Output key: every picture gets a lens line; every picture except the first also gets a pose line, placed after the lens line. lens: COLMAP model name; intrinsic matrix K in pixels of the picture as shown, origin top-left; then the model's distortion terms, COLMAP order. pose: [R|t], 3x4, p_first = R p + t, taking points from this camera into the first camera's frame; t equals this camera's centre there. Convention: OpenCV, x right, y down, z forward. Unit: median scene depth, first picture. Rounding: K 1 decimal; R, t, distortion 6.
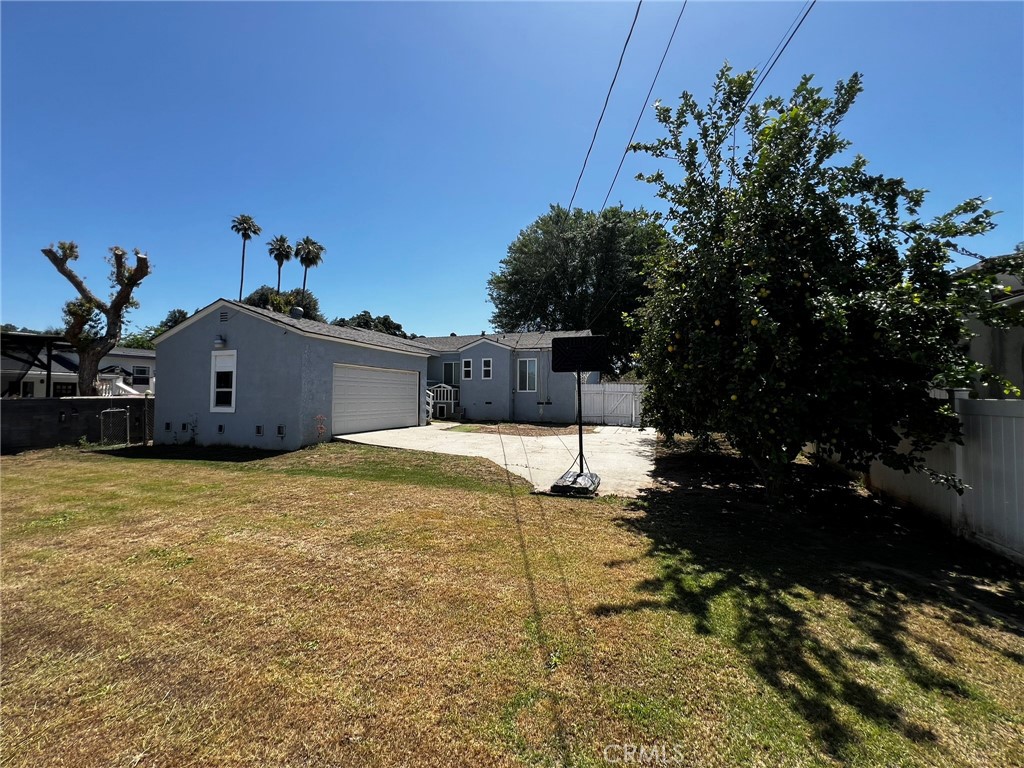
lens RADIAL K [[409.5, 0, 513.4], [0, 409.5, 386.2], [0, 0, 1]] dist [-0.002241, 0.001104]
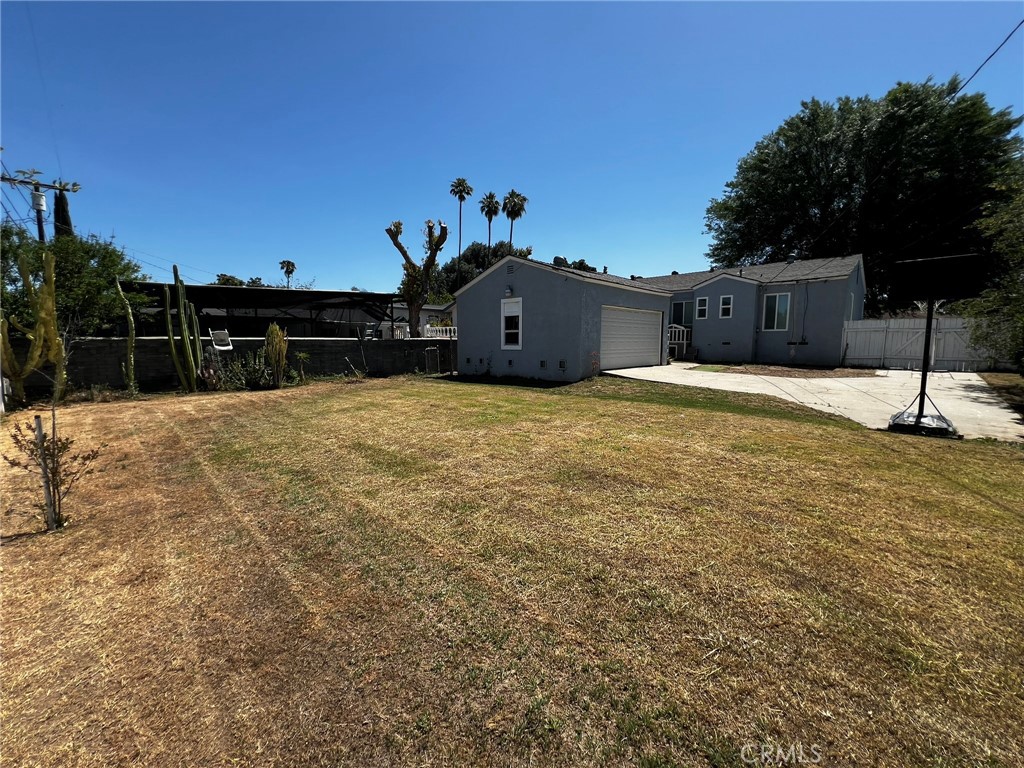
lens RADIAL K [[409.5, 0, 513.4], [0, 409.5, 386.2], [0, 0, 1]] dist [-0.002241, 0.001104]
pose [[0.911014, 0.038898, -0.410537, -0.192996], [0.016590, 0.991278, 0.130737, 0.012159], [0.412042, -0.125914, 0.902423, -0.120136]]
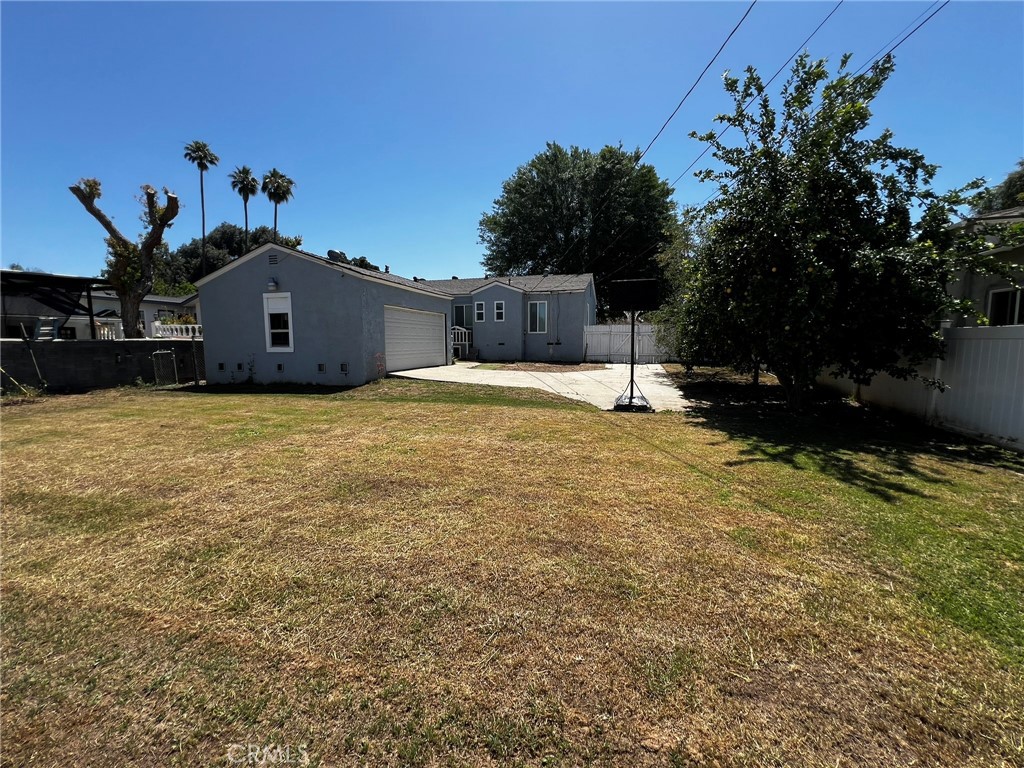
lens RADIAL K [[409.5, 0, 513.4], [0, 409.5, 386.2], [0, 0, 1]] dist [-0.002241, 0.001104]
pose [[0.996953, -0.017010, 0.076131, -0.185742], [0.006673, 0.990955, 0.134026, 0.012777], [-0.077722, -0.133110, 0.988049, -0.110152]]
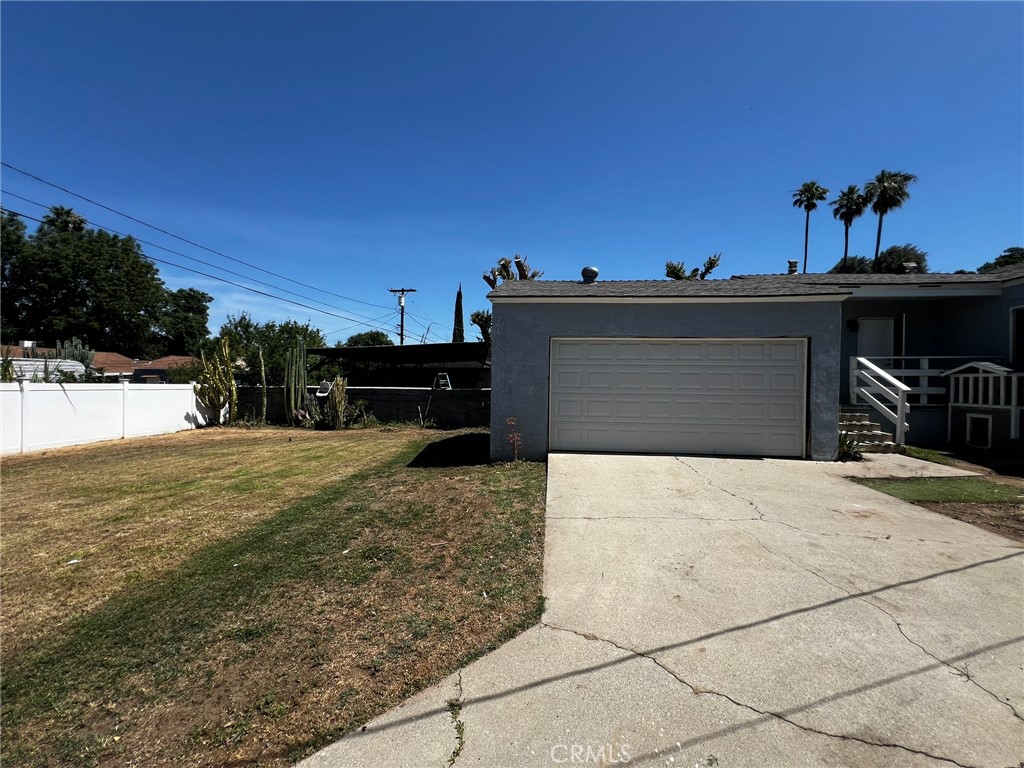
lens RADIAL K [[409.5, 0, 513.4], [0, 409.5, 386.2], [0, 0, 1]] dist [-0.002241, 0.001104]
pose [[0.251532, 0.001012, -0.967848, 0.160664], [0.015558, 0.999866, 0.005088, 0.014315], [0.967724, -0.016337, 0.251483, 0.773776]]
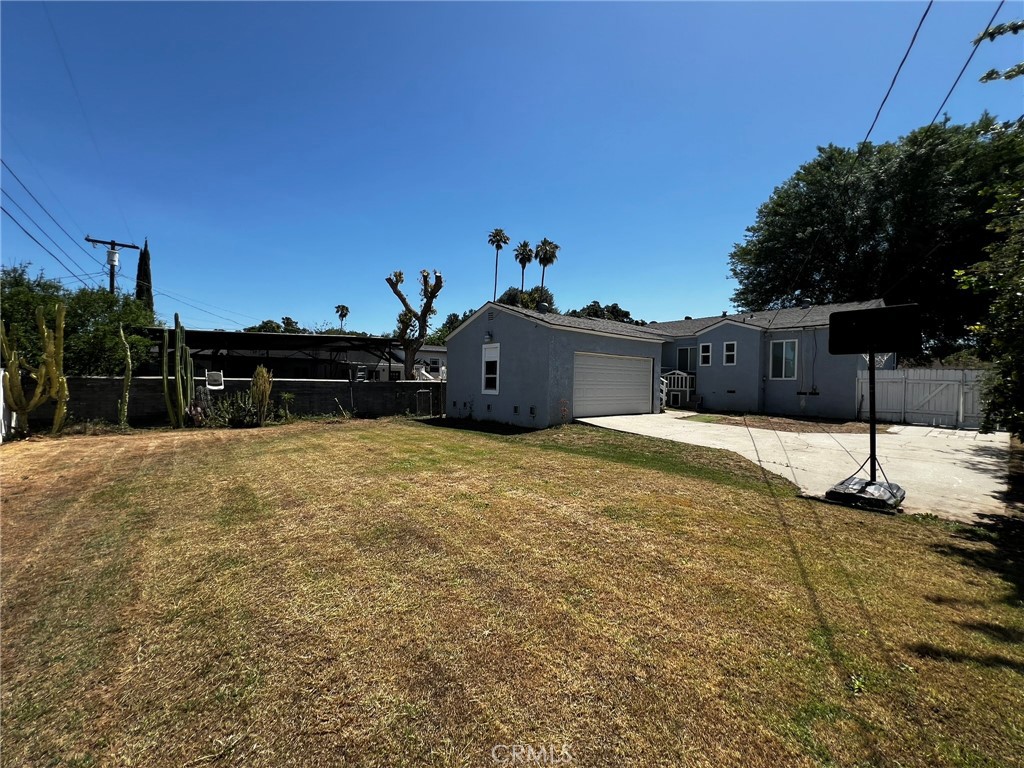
lens RADIAL K [[409.5, 0, 513.4], [0, 409.5, 386.2], [0, 0, 1]] dist [-0.002241, 0.001104]
pose [[0.858822, 0.014819, -0.512060, -0.019529], [0.000864, 0.999538, 0.030376, 0.002441], [0.512274, -0.026530, 0.858412, -0.021355]]
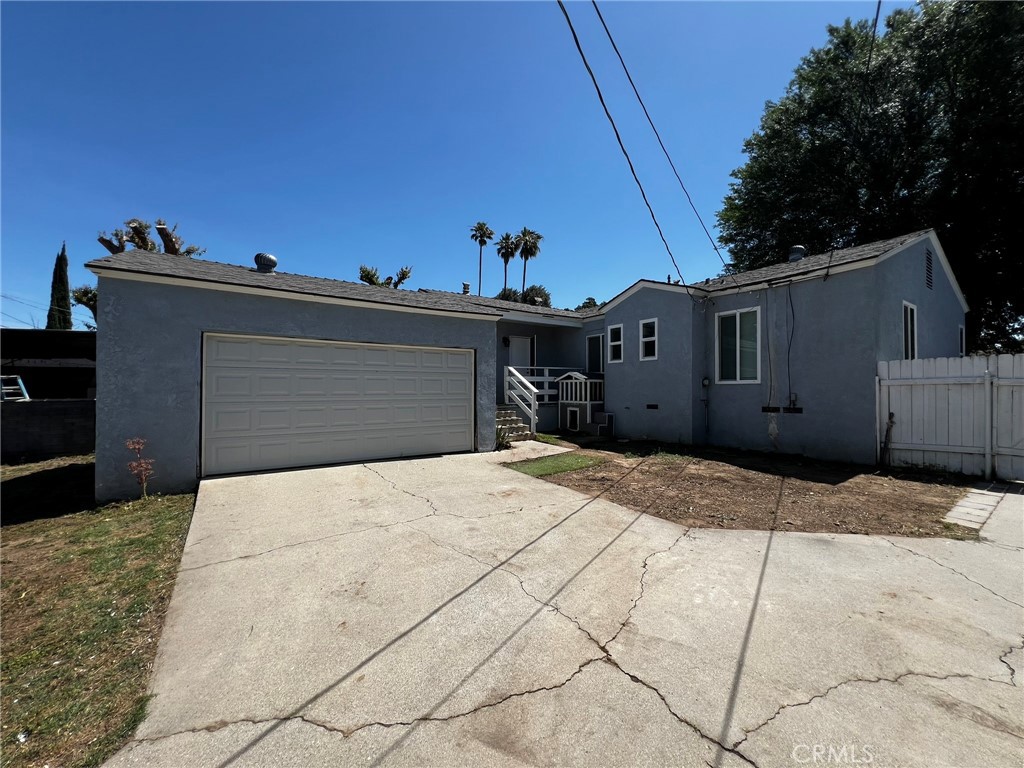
lens RADIAL K [[409.5, 0, 513.4], [0, 409.5, 386.2], [0, 0, 1]] dist [-0.002241, 0.001104]
pose [[0.813249, -0.012500, -0.581782, 0.157187], [0.021721, 0.999725, 0.008882, 0.012351], [0.581511, -0.019860, 0.813296, 0.803277]]
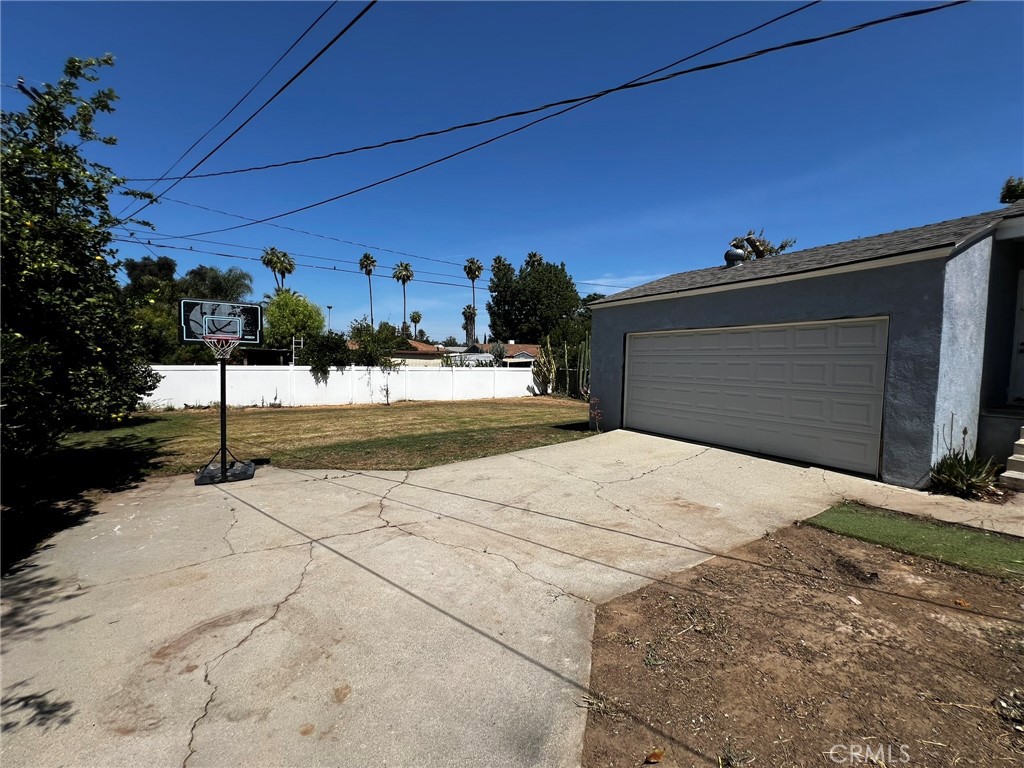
lens RADIAL K [[409.5, 0, 513.4], [0, 409.5, 386.2], [0, 0, 1]] dist [-0.002241, 0.001104]
pose [[-0.631892, 0.033958, -0.774312, 0.283435], [0.004179, 0.999174, 0.040410, 0.009209], [0.775045, 0.022299, -0.631512, 1.307470]]
